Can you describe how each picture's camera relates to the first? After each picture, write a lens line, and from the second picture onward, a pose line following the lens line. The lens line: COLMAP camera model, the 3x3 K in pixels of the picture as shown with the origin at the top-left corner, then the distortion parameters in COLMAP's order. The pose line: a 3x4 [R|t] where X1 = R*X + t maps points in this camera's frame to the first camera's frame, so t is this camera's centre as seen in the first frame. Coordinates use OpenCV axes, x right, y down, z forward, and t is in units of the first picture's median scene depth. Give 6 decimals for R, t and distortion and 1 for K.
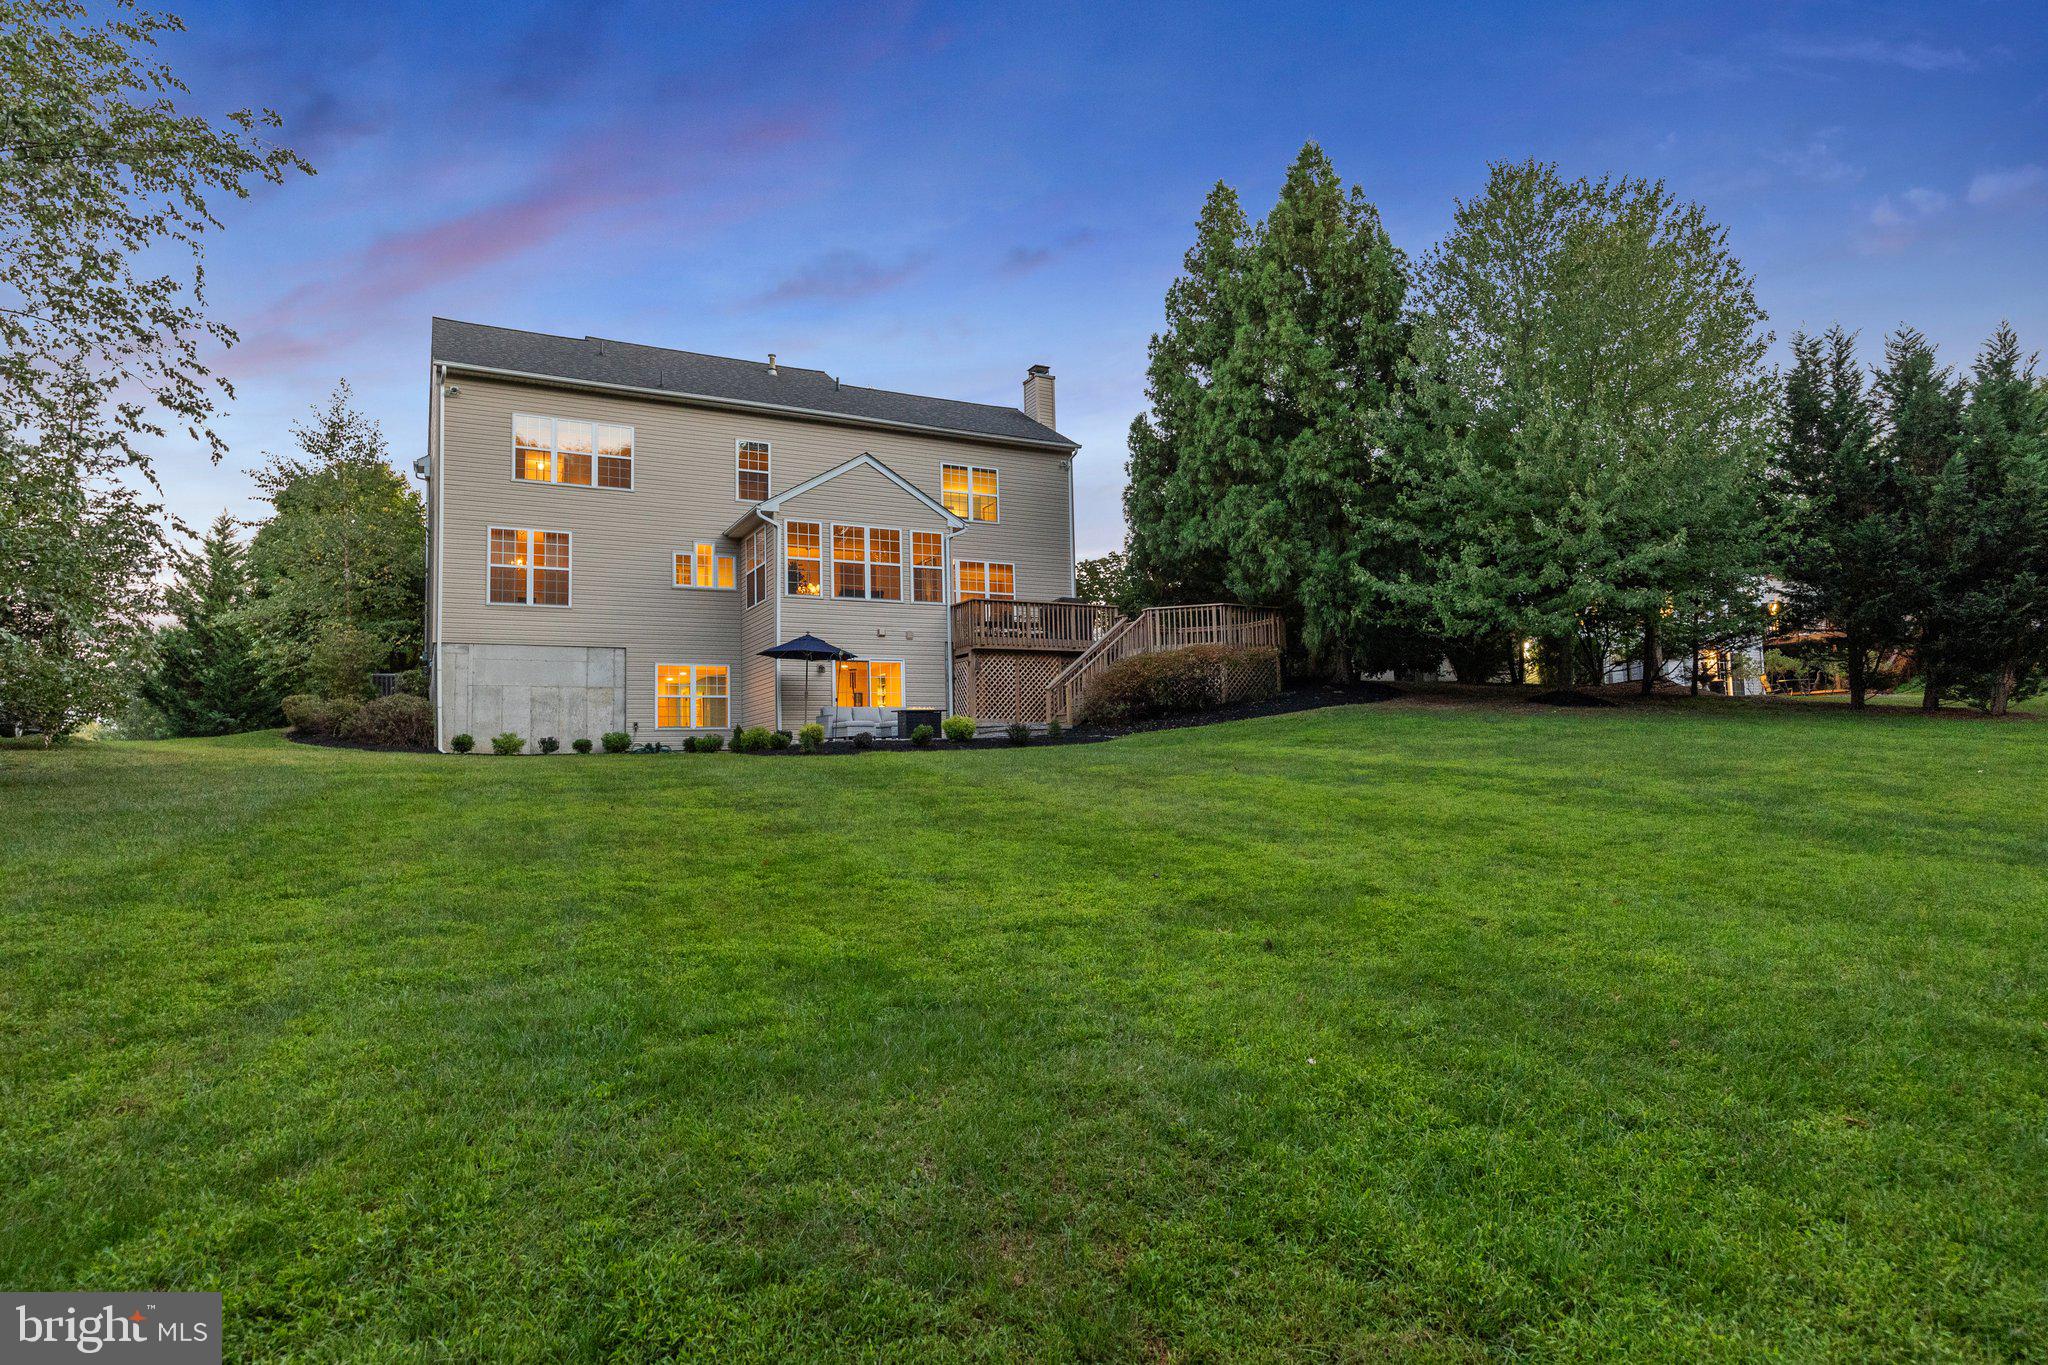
lens RADIAL K [[1123.2, 0, 1023.4], [0, 1123.2, 682.6], [0, 0, 1]] dist [0.000126, 0.000012]
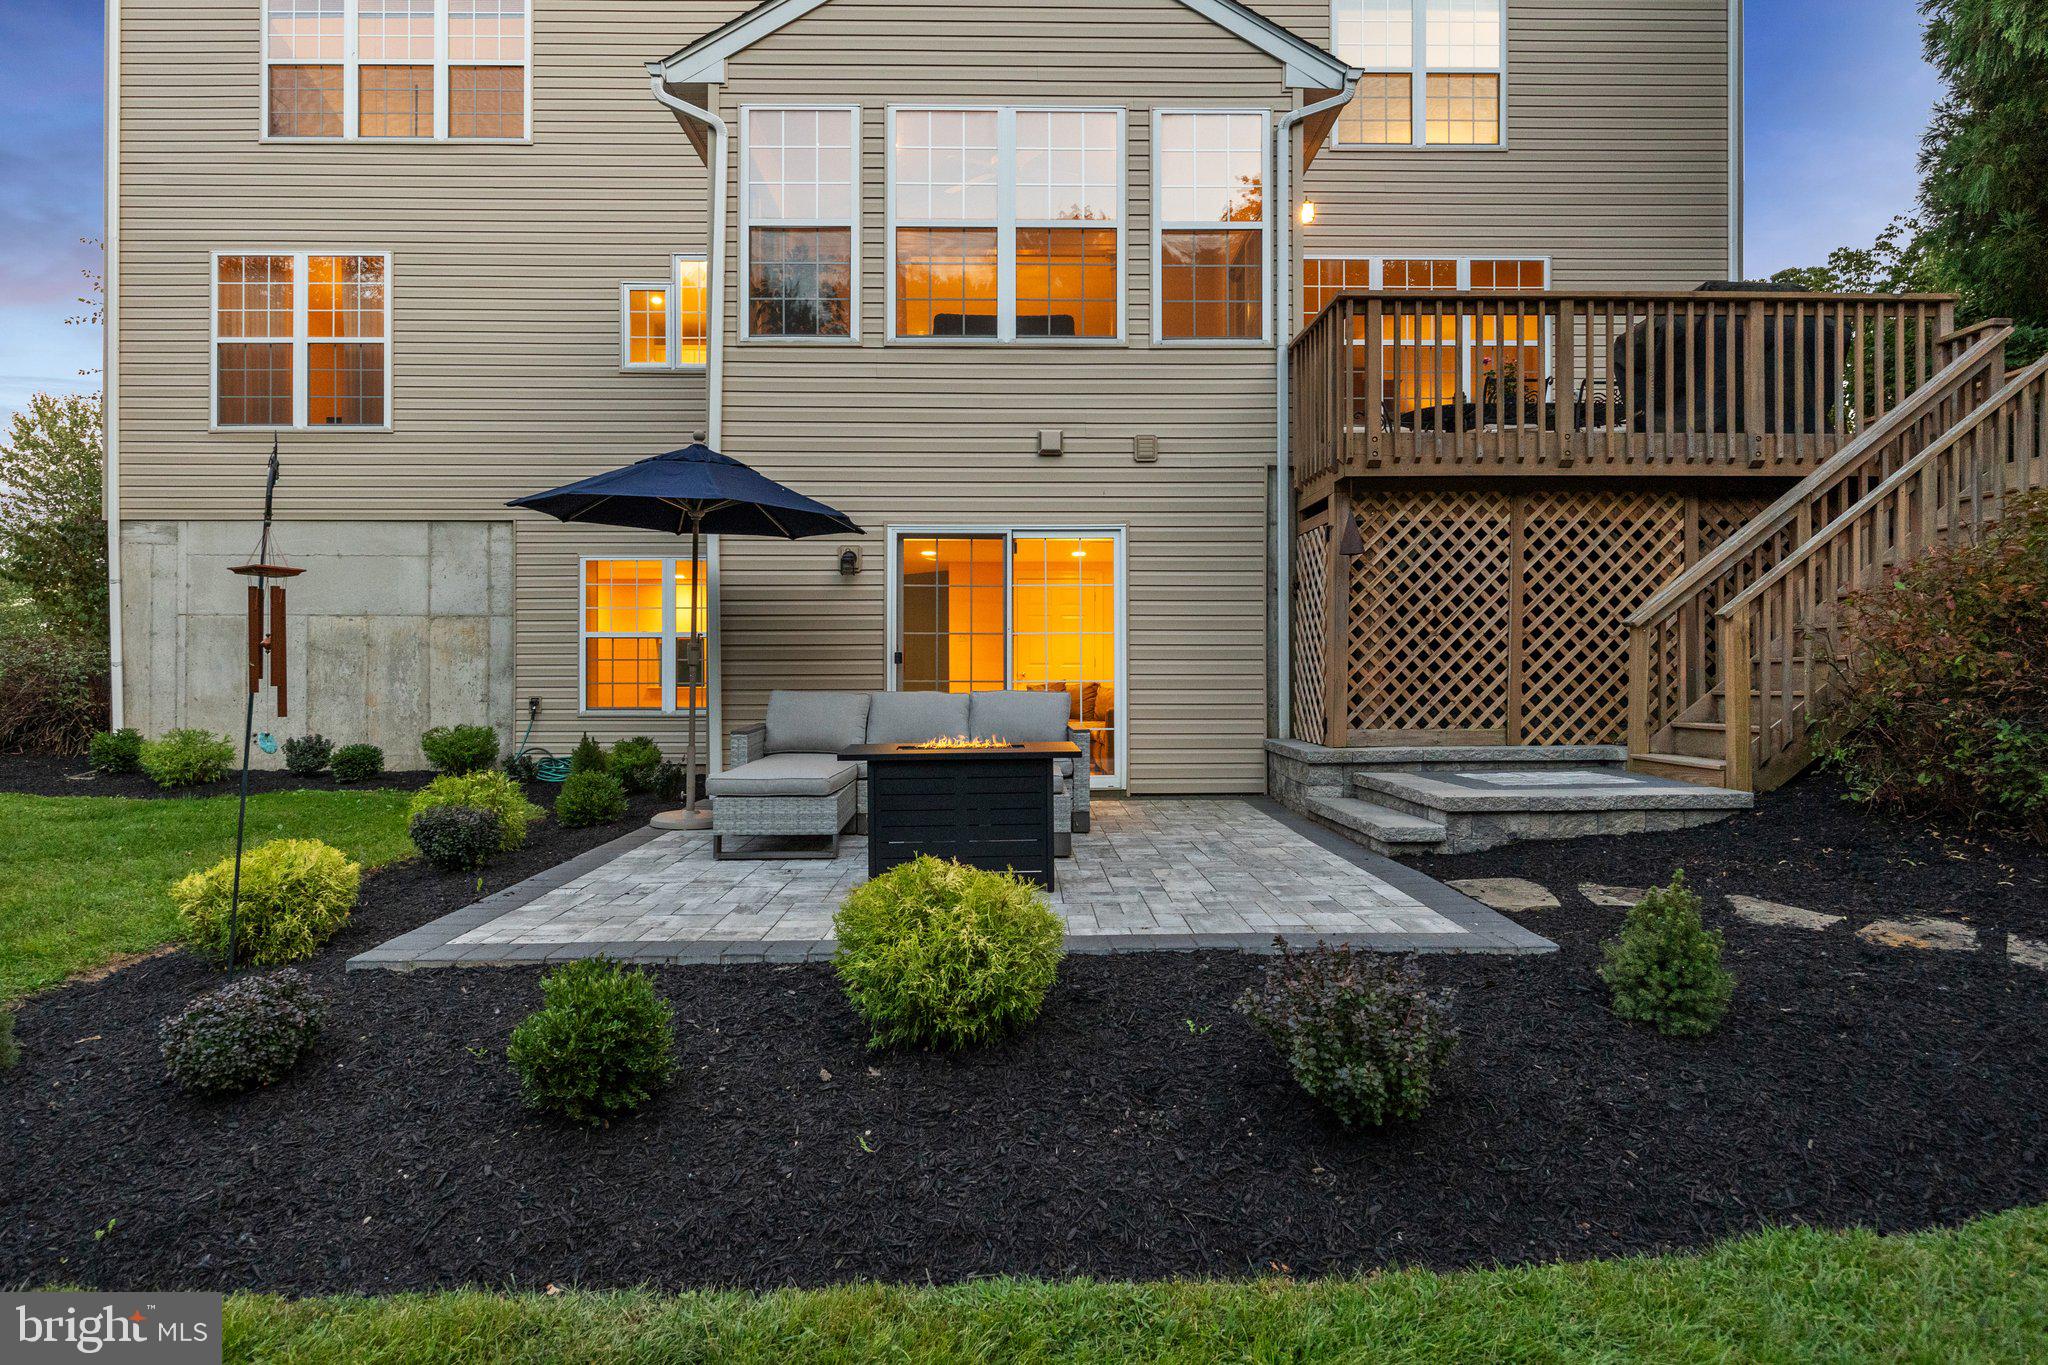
lens RADIAL K [[1167.4, 0, 1021.6], [0, 1167.4, 681.0], [0, 0, 1]] dist [-0.001086, -0.000168]
pose [[0.891931, 0.026766, -0.451379, 0.016862], [0.013628, 0.996202, 0.086002, -0.006178], [0.451966, -0.082859, 0.888178, 0.702236]]
